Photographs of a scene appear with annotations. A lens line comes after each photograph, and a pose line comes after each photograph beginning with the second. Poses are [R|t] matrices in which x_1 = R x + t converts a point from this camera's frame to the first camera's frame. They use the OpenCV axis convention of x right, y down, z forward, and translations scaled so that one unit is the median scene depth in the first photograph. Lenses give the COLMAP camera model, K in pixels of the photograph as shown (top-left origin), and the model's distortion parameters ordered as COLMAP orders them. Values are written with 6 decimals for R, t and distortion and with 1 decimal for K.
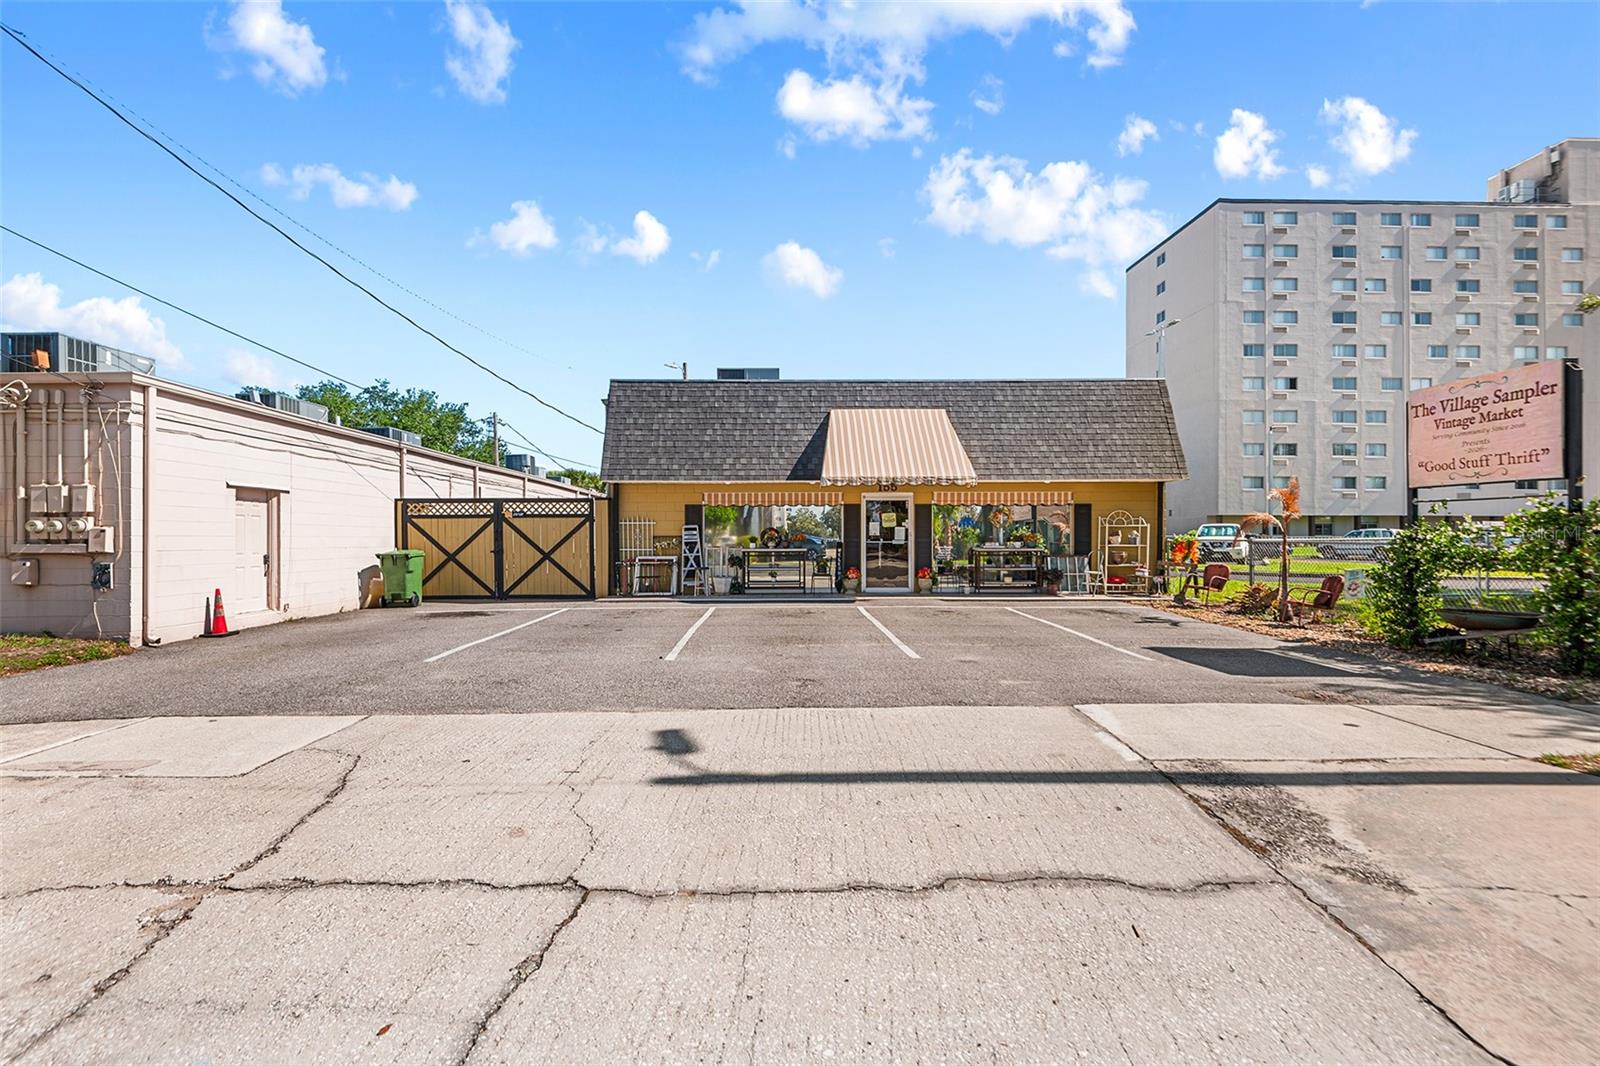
lens RADIAL K [[735.1, 0, 797.5], [0, 735.1, 534.9], [0, 0, 1]] dist [0.025745, -0.015334]
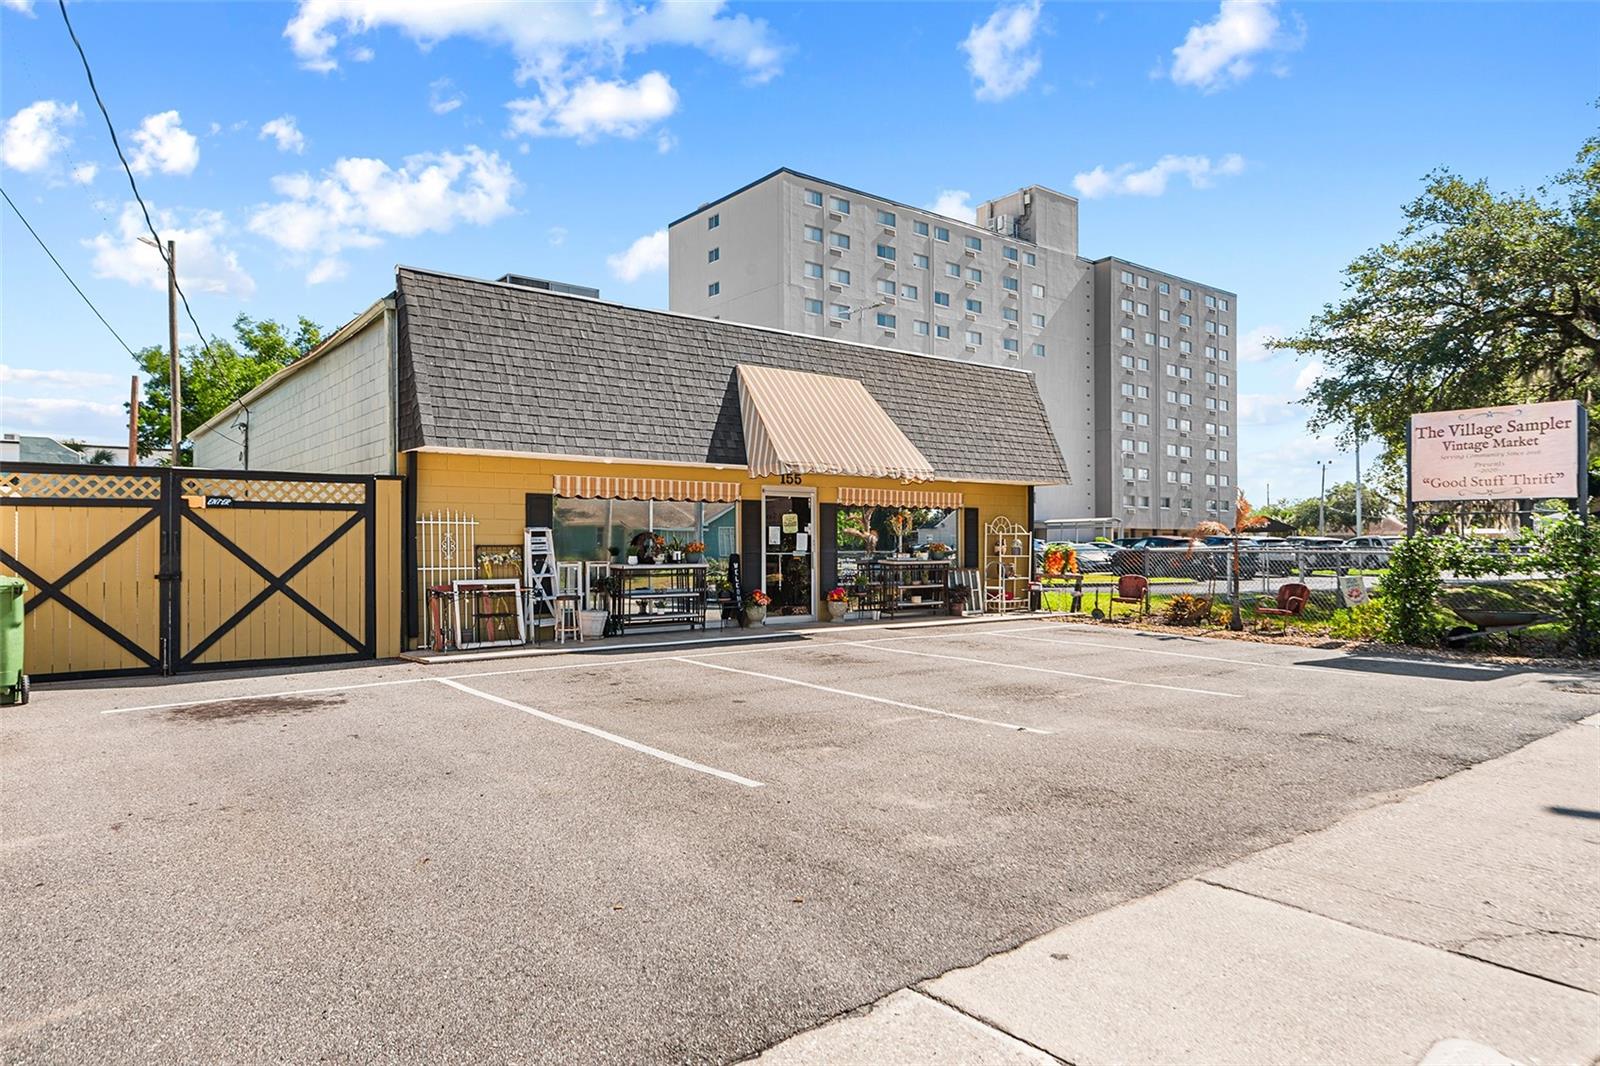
lens RADIAL K [[974.7, 0, 786.8], [0, 974.7, 538.9], [0, 0, 1]] dist [0.021025, -0.014313]
pose [[0.800810, 0.004936, 0.598897, -0.466062], [-0.000978, 0.999975, -0.006934, 0.001895], [-0.598917, 0.004968, 0.800796, 0.230466]]
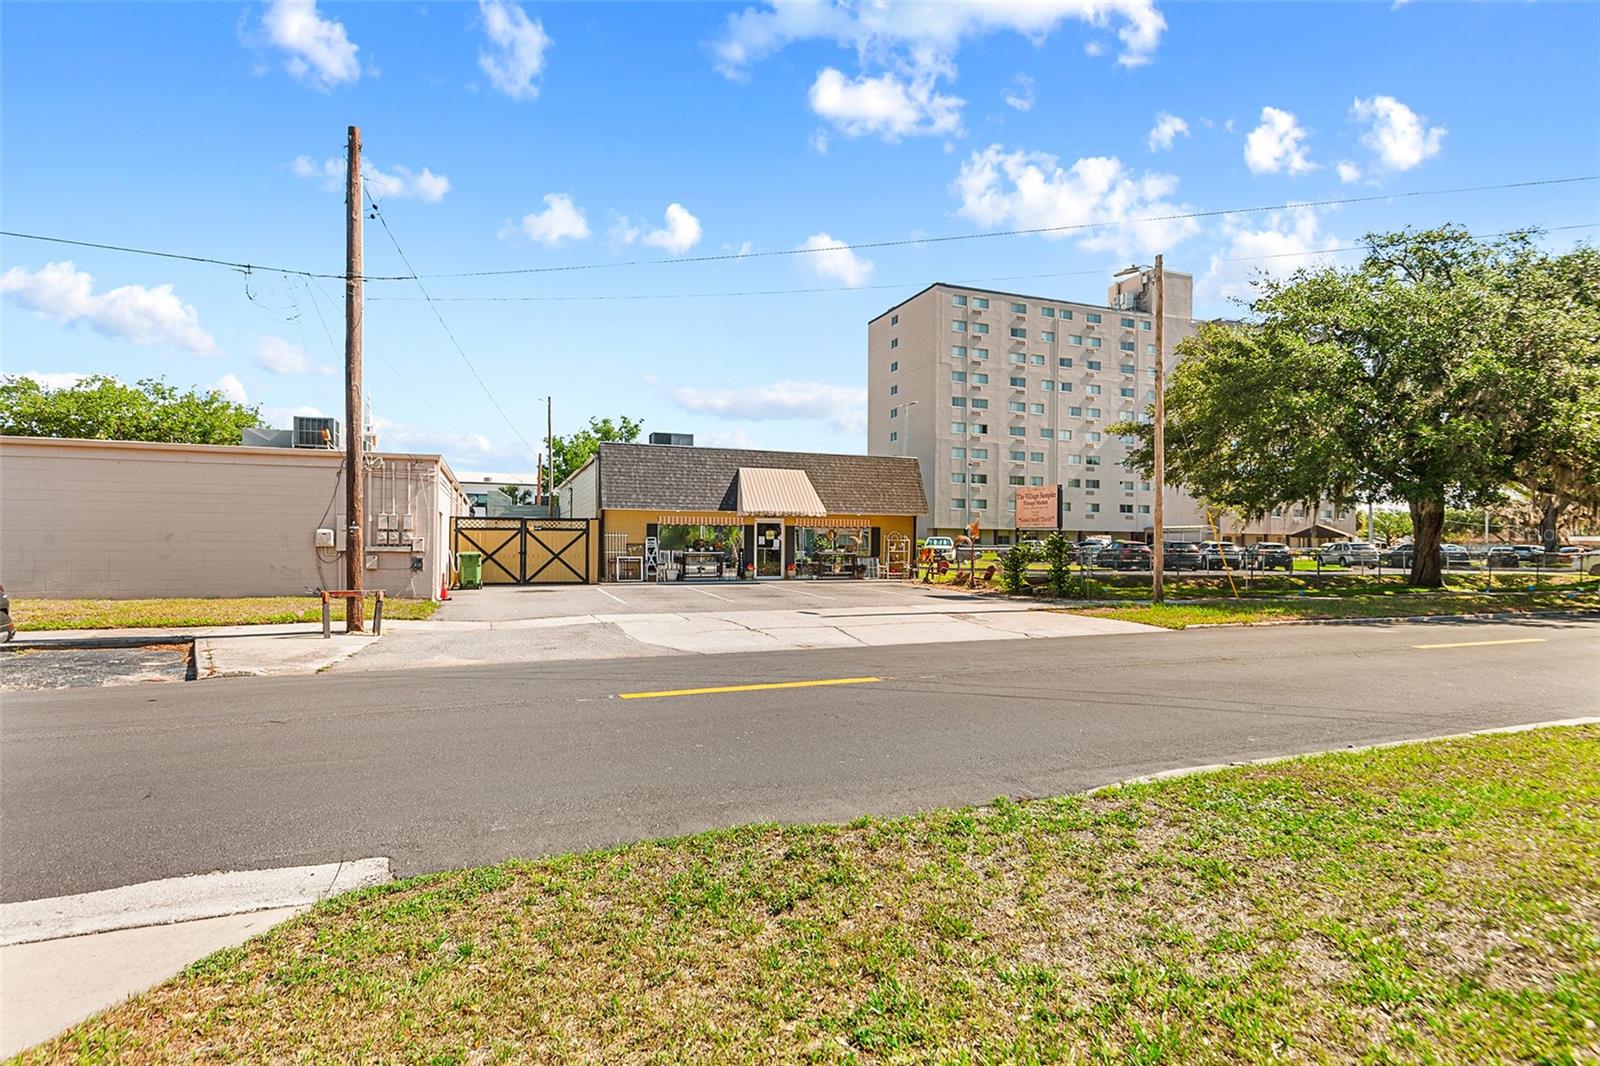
lens RADIAL K [[776.2, 0, 792.9], [0, 776.2, 535.6], [0, 0, 1]] dist [0.015818, -0.001272]
pose [[0.941357, 0.012566, 0.337177, -0.422204], [-0.010856, 0.999917, -0.006957, -0.007389], [-0.337237, 0.002889, 0.941415, -0.670960]]
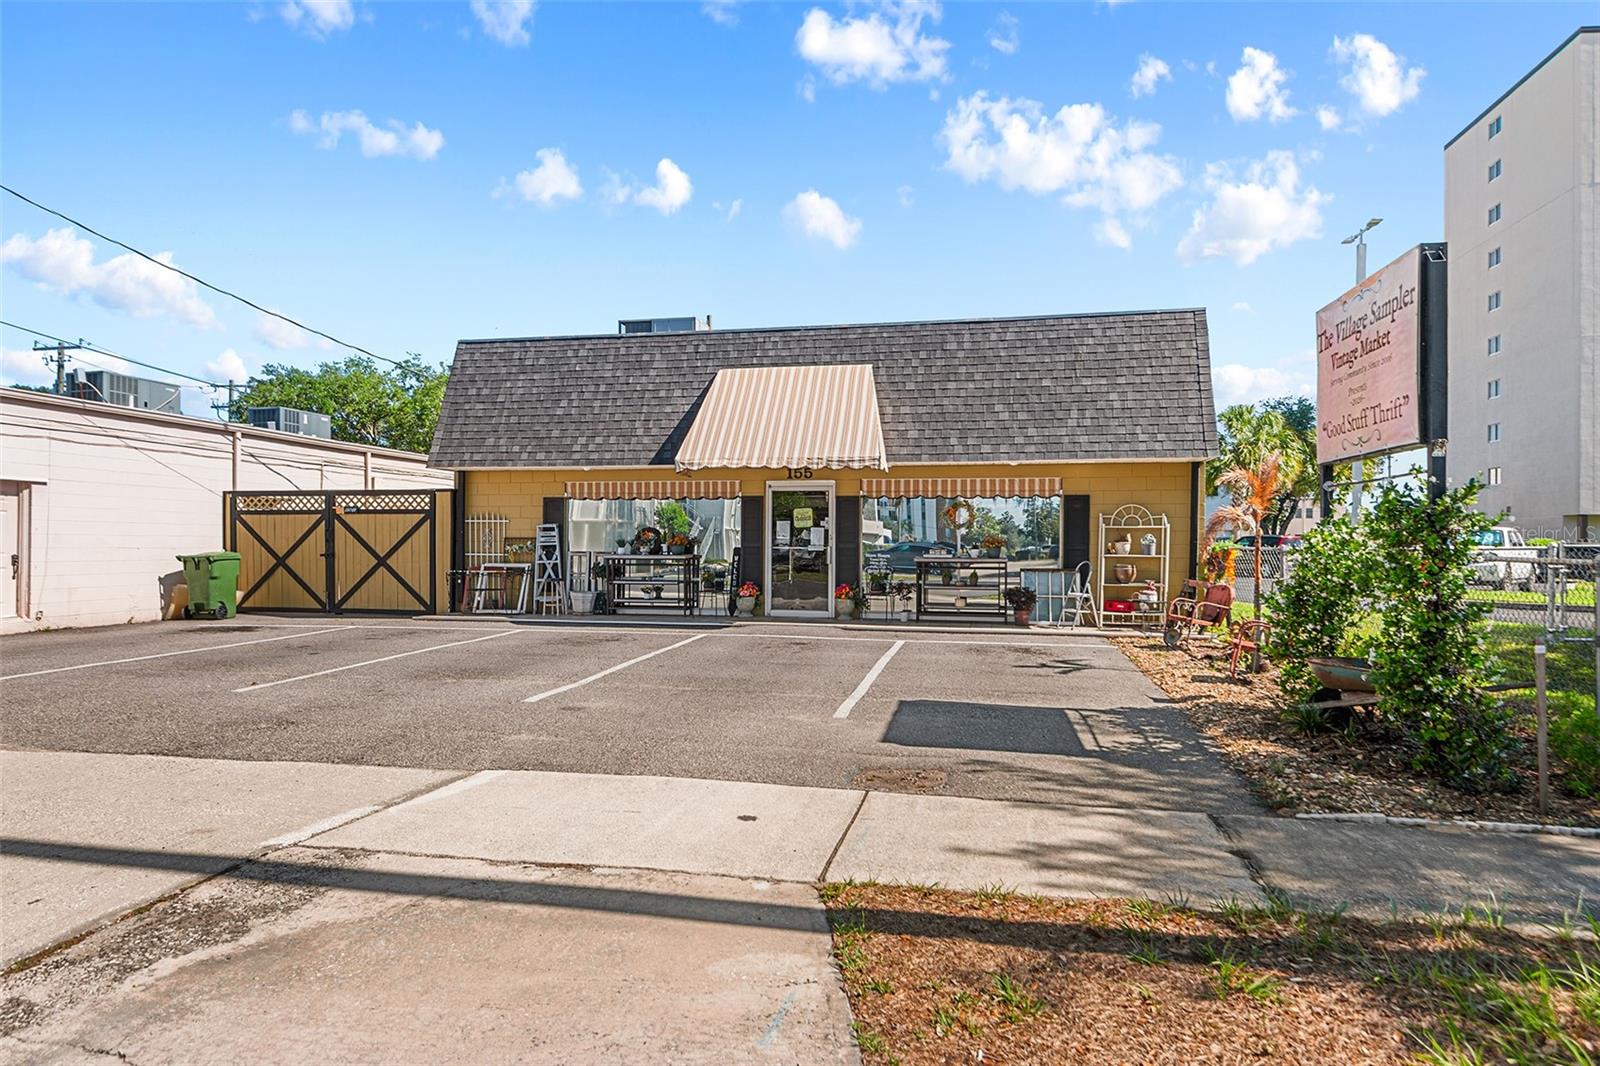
lens RADIAL K [[974.7, 0, 795.0], [0, 974.7, 533.5], [0, 0, 1]] dist [0.021025, -0.014313]
pose [[0.974834, 0.005743, -0.222857, 0.339398], [-0.007489, 0.999948, -0.006989, 0.002251], [0.222806, 0.008482, 0.974826, 0.054128]]
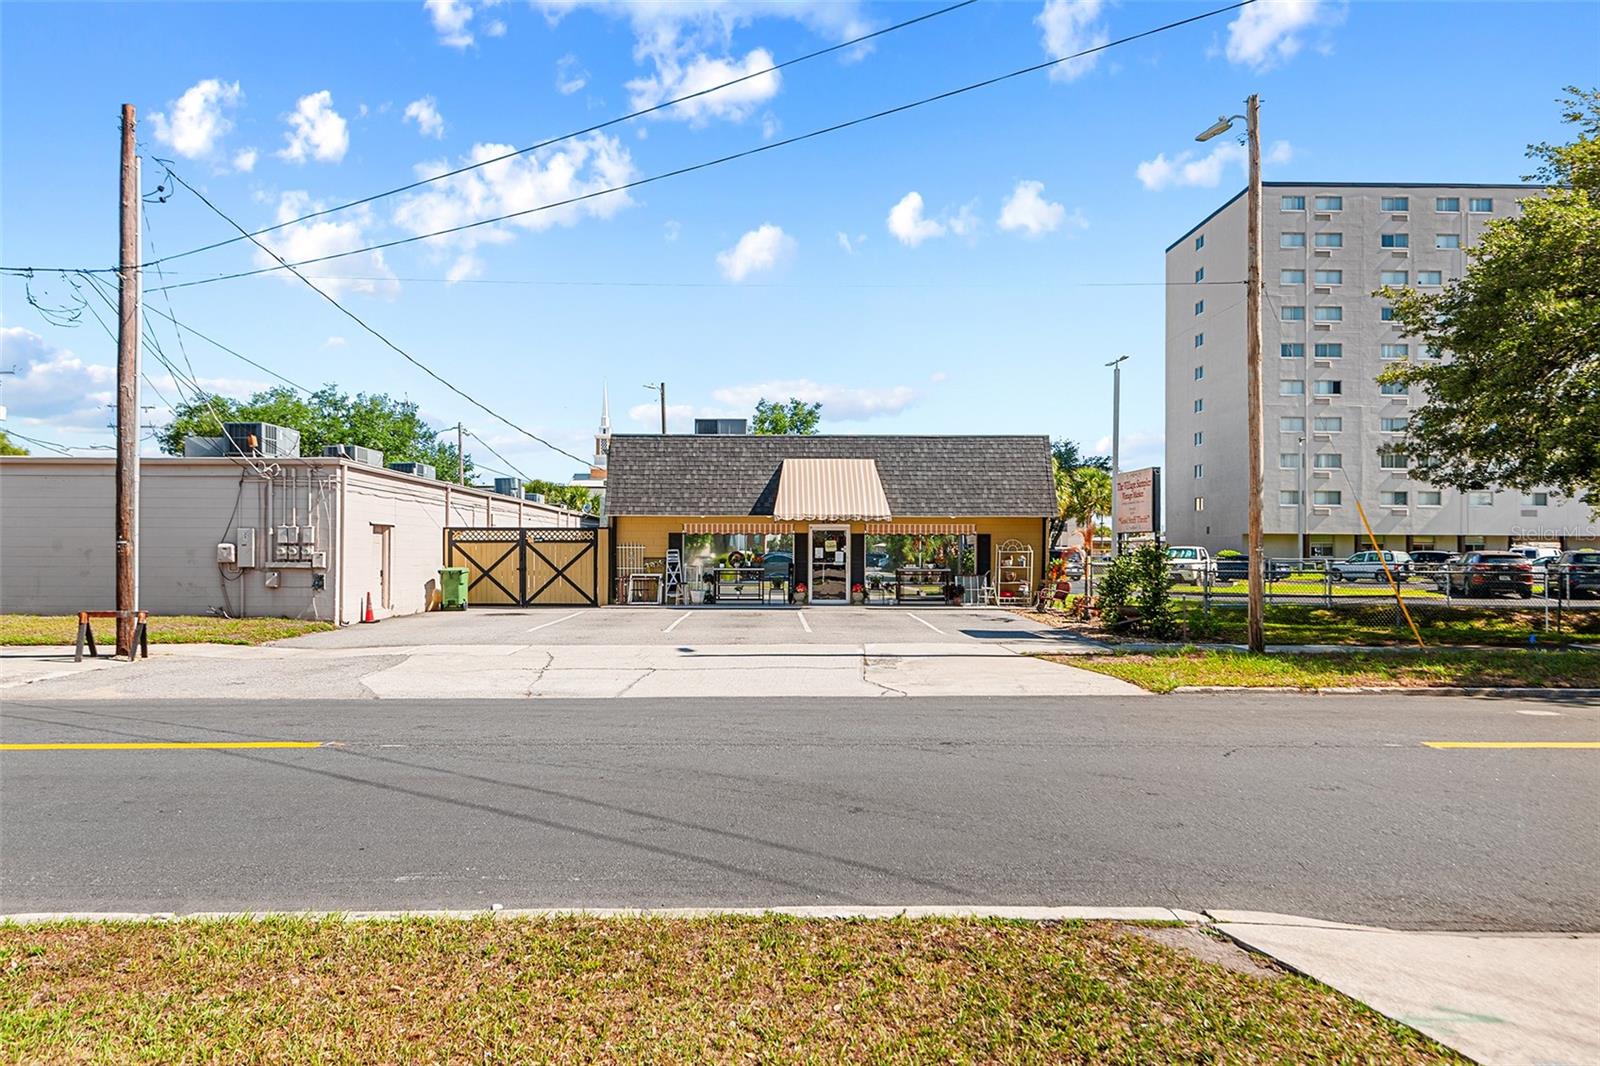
lens RADIAL K [[974.7, 0, 793.9], [0, 974.7, 544.5], [0, 0, 1]] dist [0.021025, -0.014313]
pose [[0.999972, 0.005821, -0.004783, 0.070879], [-0.005850, 0.999964, -0.006092, -0.012291], [0.004747, 0.006119, 0.999970, -0.682339]]
